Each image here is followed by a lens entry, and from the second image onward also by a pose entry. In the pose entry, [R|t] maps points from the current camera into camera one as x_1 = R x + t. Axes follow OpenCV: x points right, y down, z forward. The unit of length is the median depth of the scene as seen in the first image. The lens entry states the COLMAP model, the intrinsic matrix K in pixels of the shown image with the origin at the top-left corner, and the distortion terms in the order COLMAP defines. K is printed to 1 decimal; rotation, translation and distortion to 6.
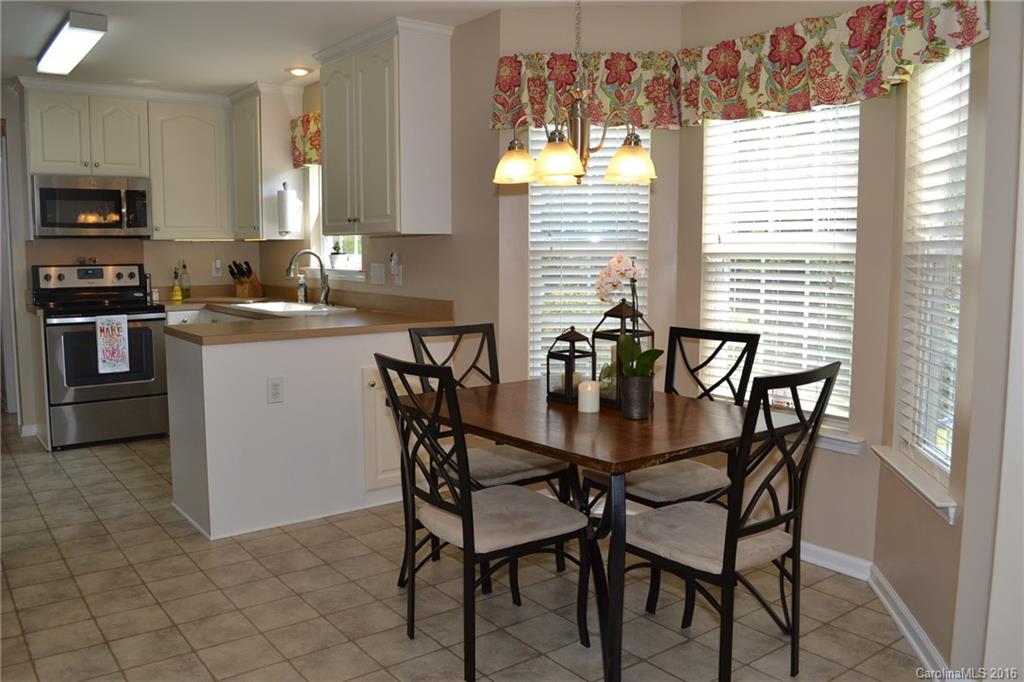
lens RADIAL K [[828.1, 0, 512.0], [0, 828.1, 341.0], [0, 0, 1]] dist [-0.066965, 0.000539]
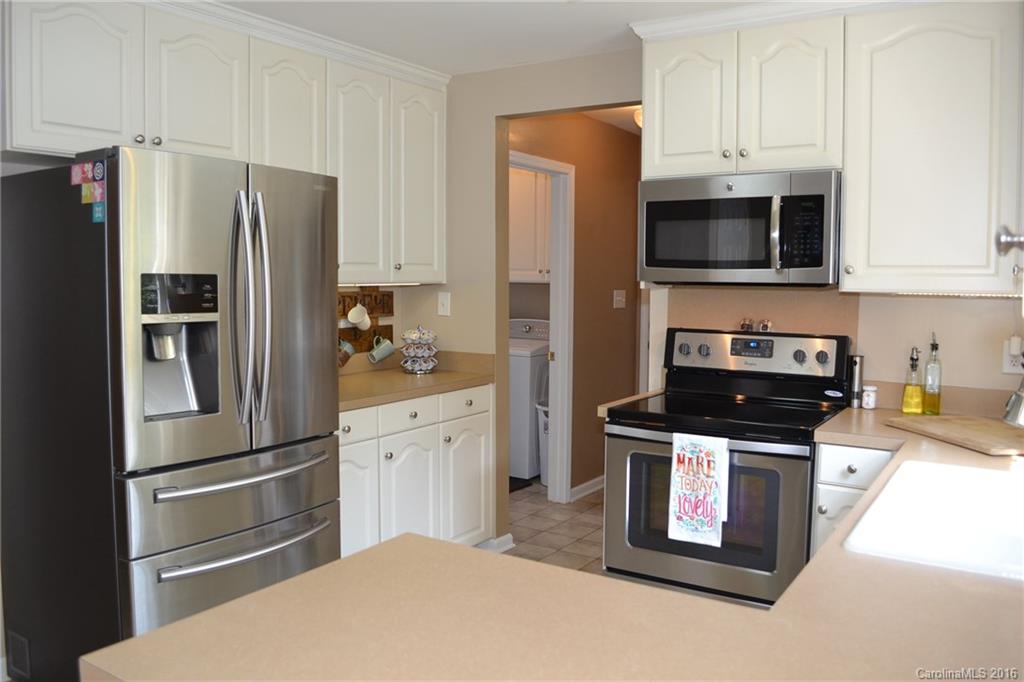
lens RADIAL K [[828.1, 0, 512.0], [0, 828.1, 341.0], [0, 0, 1]] dist [-0.066965, 0.000539]
pose [[0.344247, 0.074458, -0.935922, -0.039032], [-0.112916, 0.992898, 0.037459, -0.091878], [0.932064, 0.092785, 0.350210, 0.652264]]
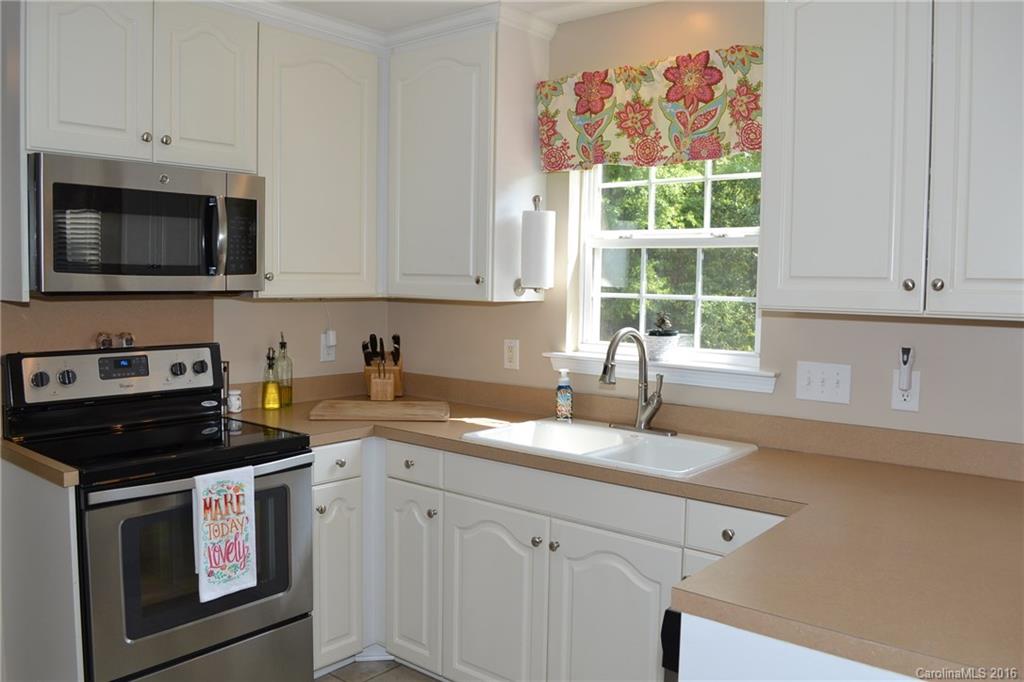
lens RADIAL K [[808.7, 0, 512.0], [0, 808.7, 341.0], [0, 0, 1]] dist [-0.071175, -0.002756]
pose [[0.970938, -0.003662, 0.239303, -0.415207], [0.012114, 0.999353, -0.033857, -0.080921], [-0.239024, 0.035772, 0.970354, 0.495747]]
